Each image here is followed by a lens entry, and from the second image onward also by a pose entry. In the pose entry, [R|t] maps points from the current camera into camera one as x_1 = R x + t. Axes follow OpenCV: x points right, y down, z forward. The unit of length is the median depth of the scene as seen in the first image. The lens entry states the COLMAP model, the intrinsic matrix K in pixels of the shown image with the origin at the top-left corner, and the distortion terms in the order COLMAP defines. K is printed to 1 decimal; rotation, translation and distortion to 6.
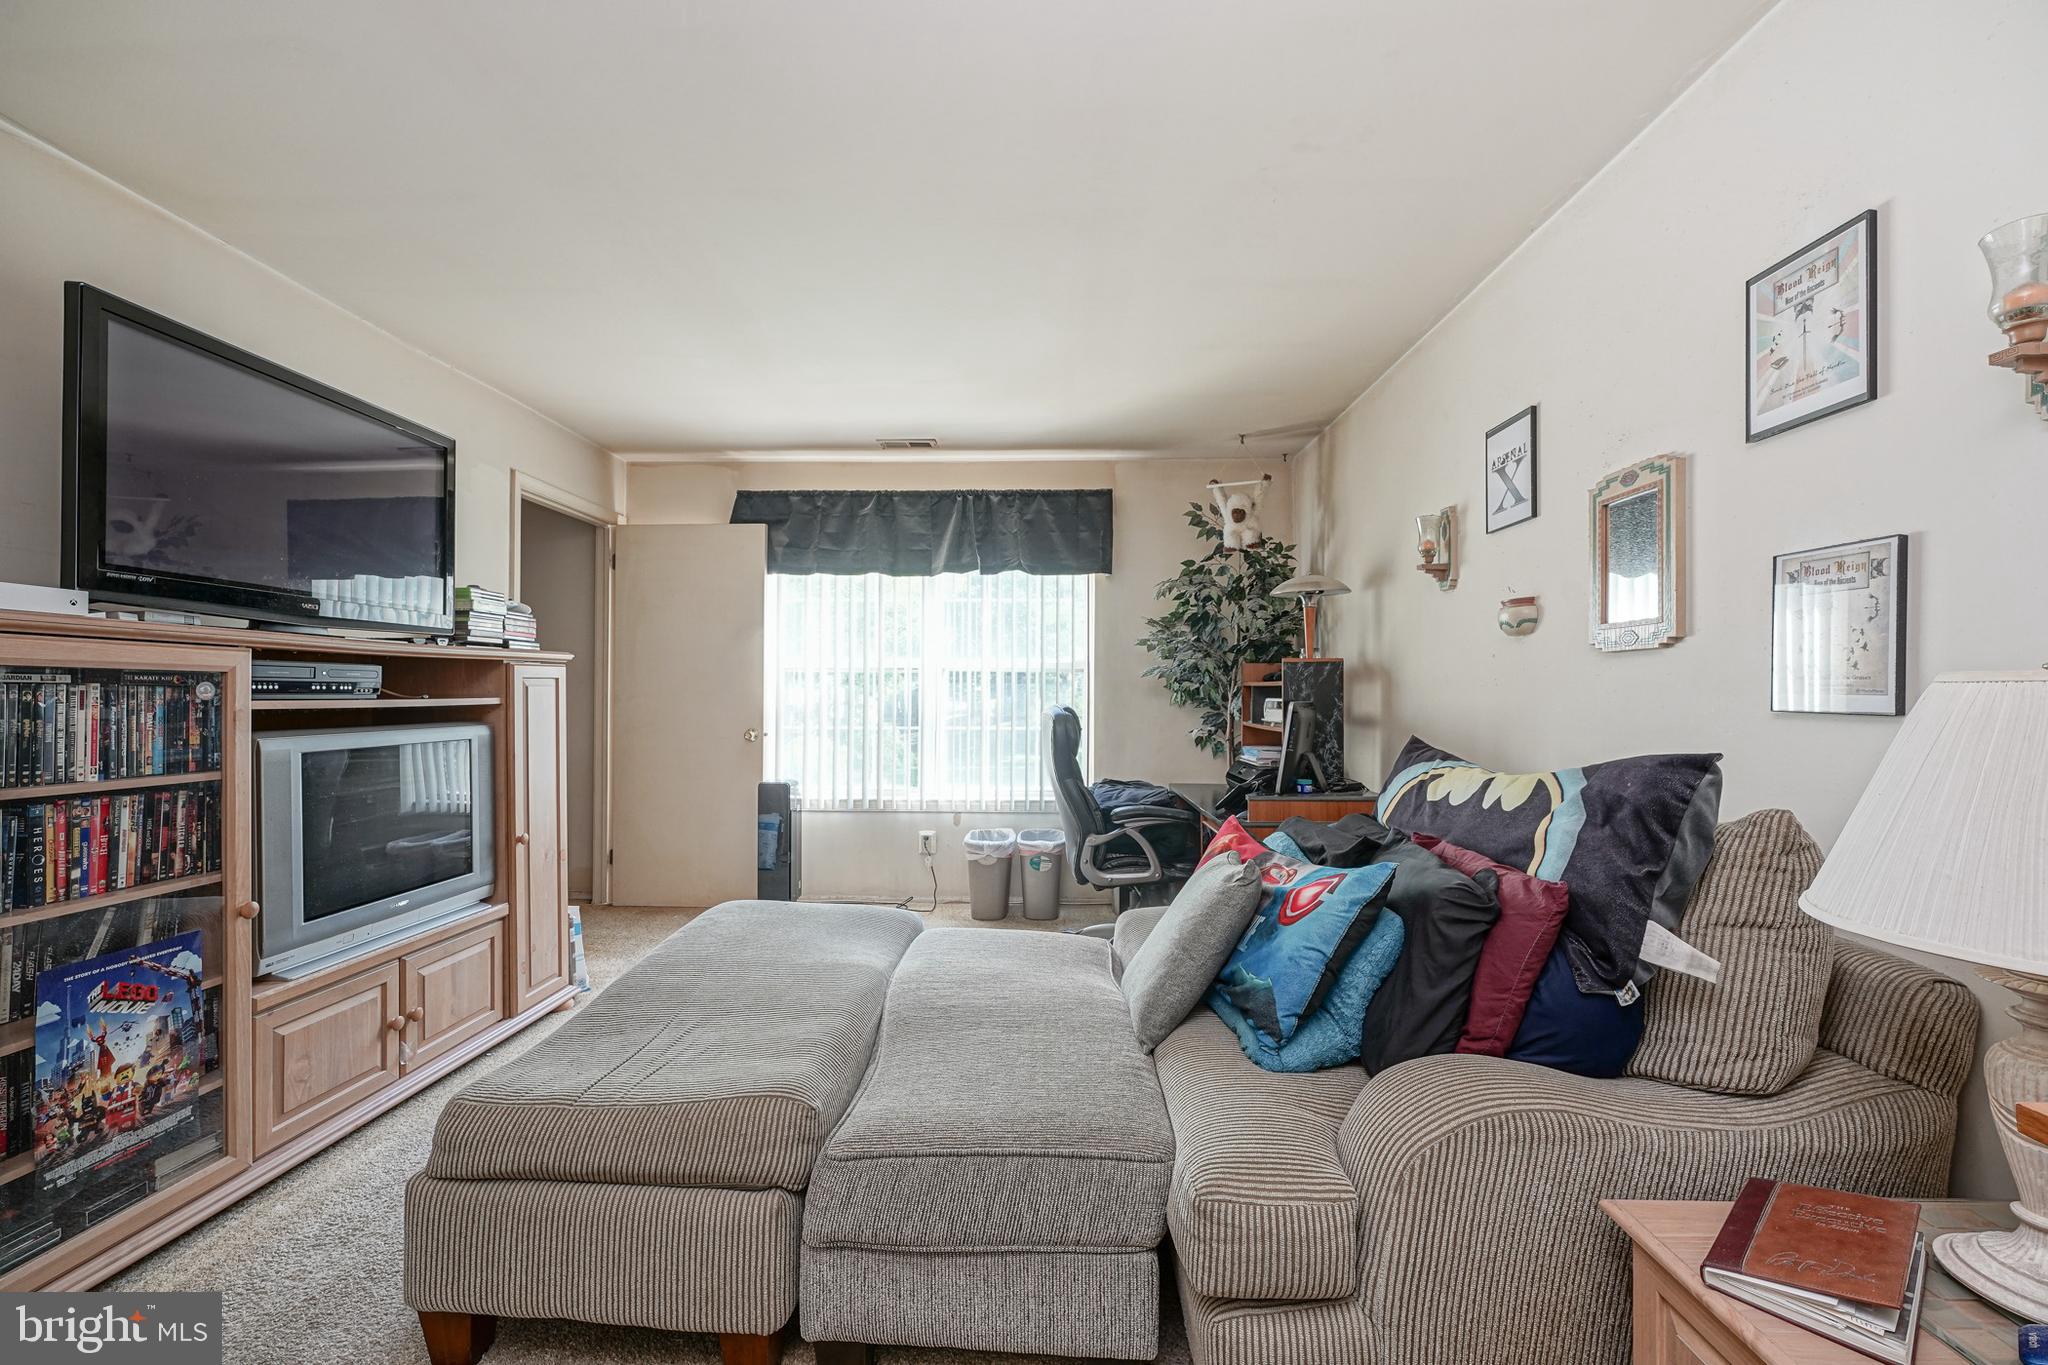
lens RADIAL K [[825.6, 0, 1024.0], [0, 825.6, 682.5], [0, 0, 1]] dist [0.001176, -0.000078]
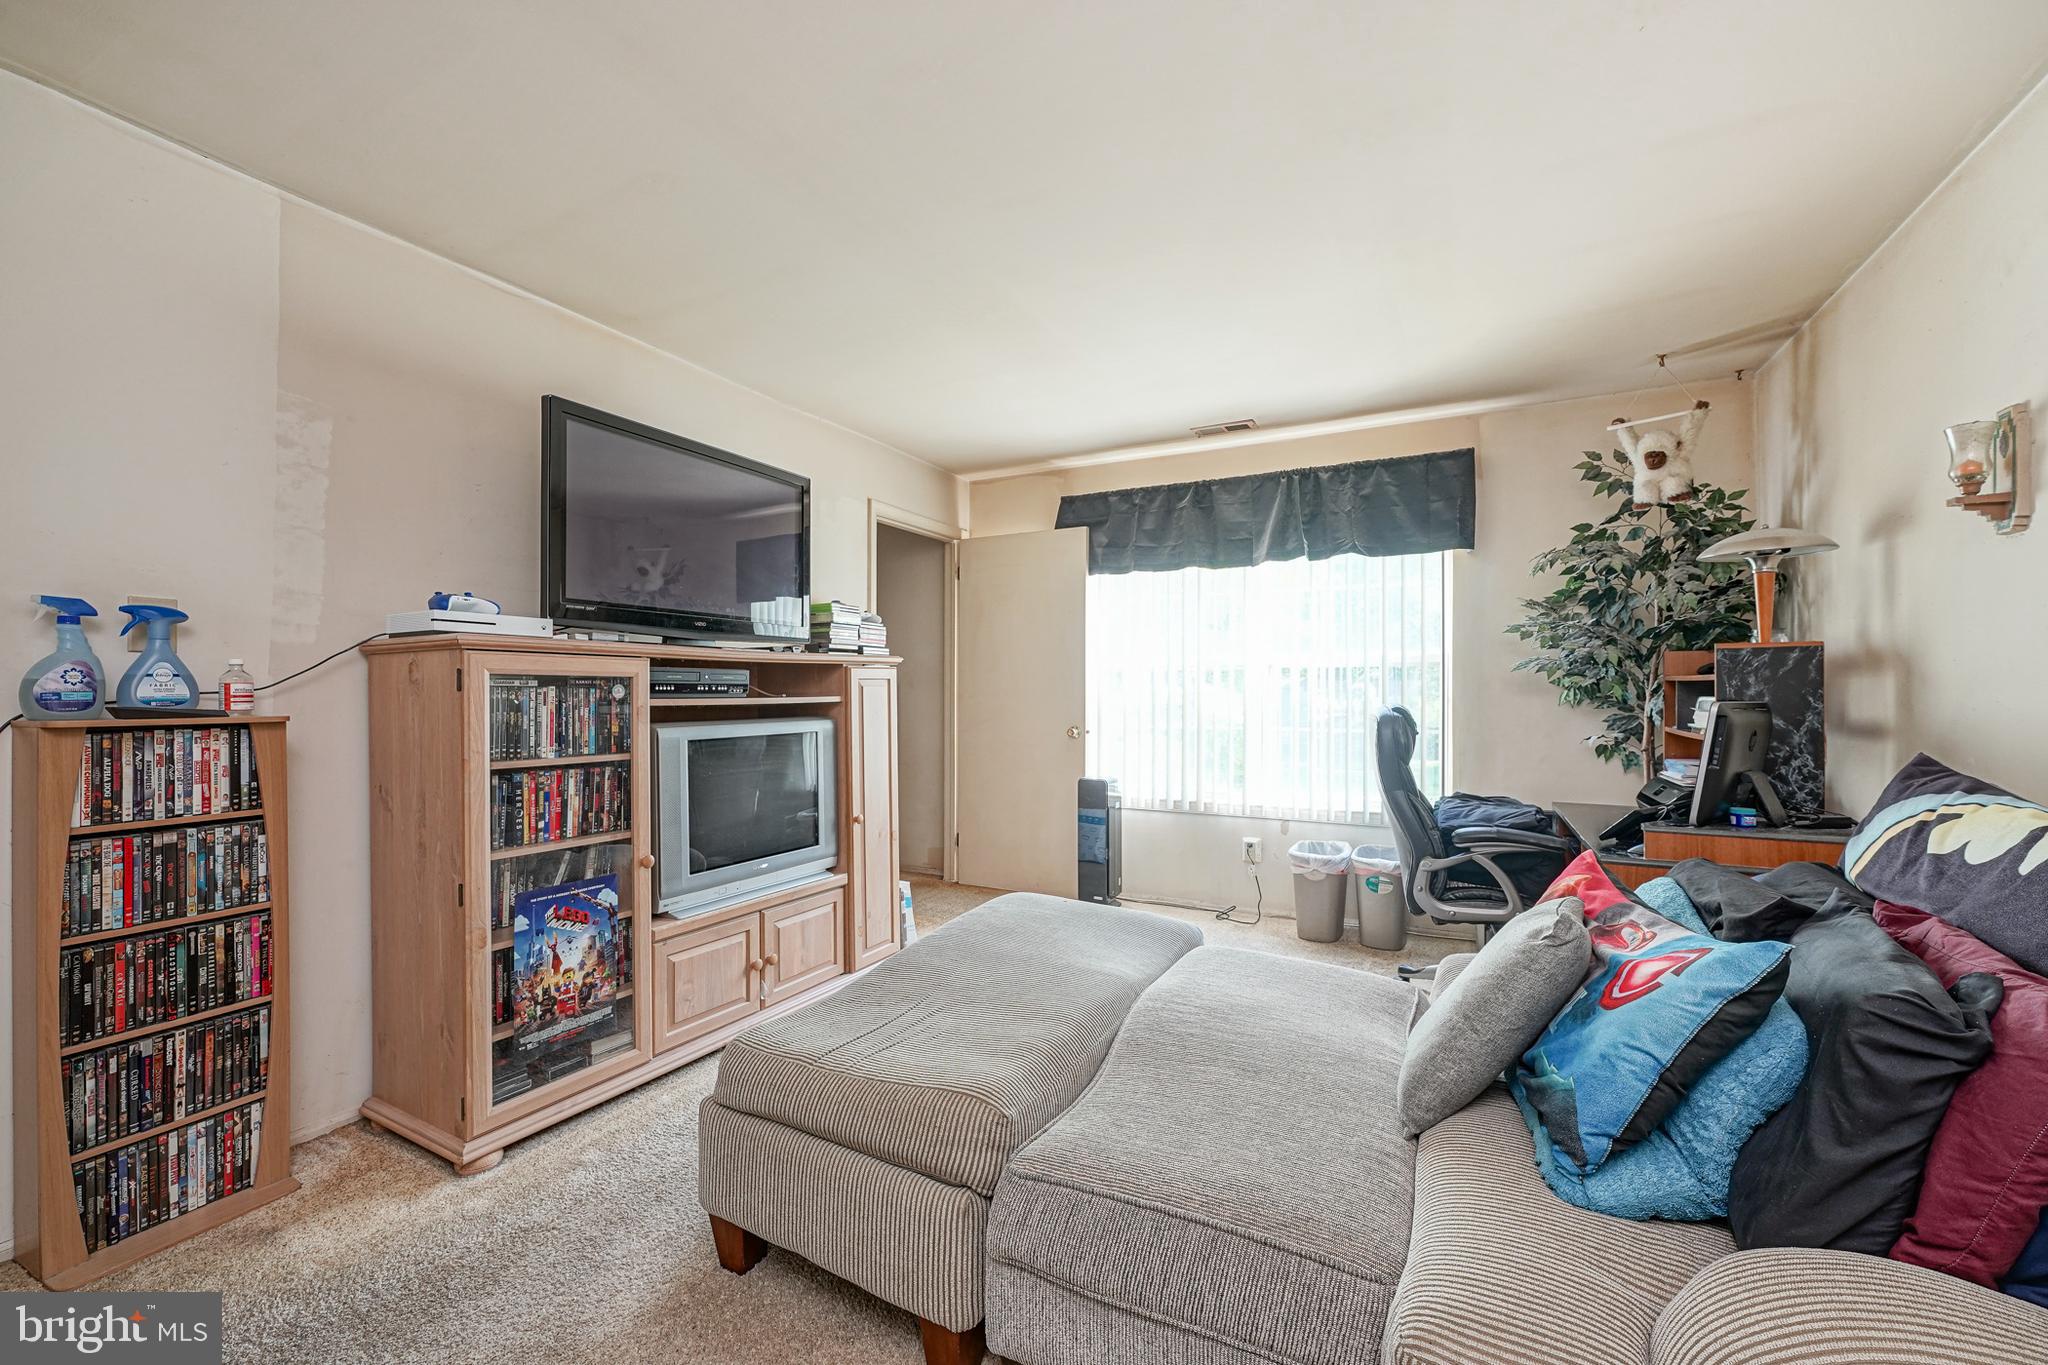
lens RADIAL K [[825.6, 0, 1024.0], [0, 825.6, 682.5], [0, 0, 1]] dist [0.001176, -0.000078]
pose [[0.897351, -0.007029, -0.441262, 0.102976], [0.008305, 0.999965, 0.000961, 0.000011], [0.441240, -0.004527, 0.897378, 0.067413]]
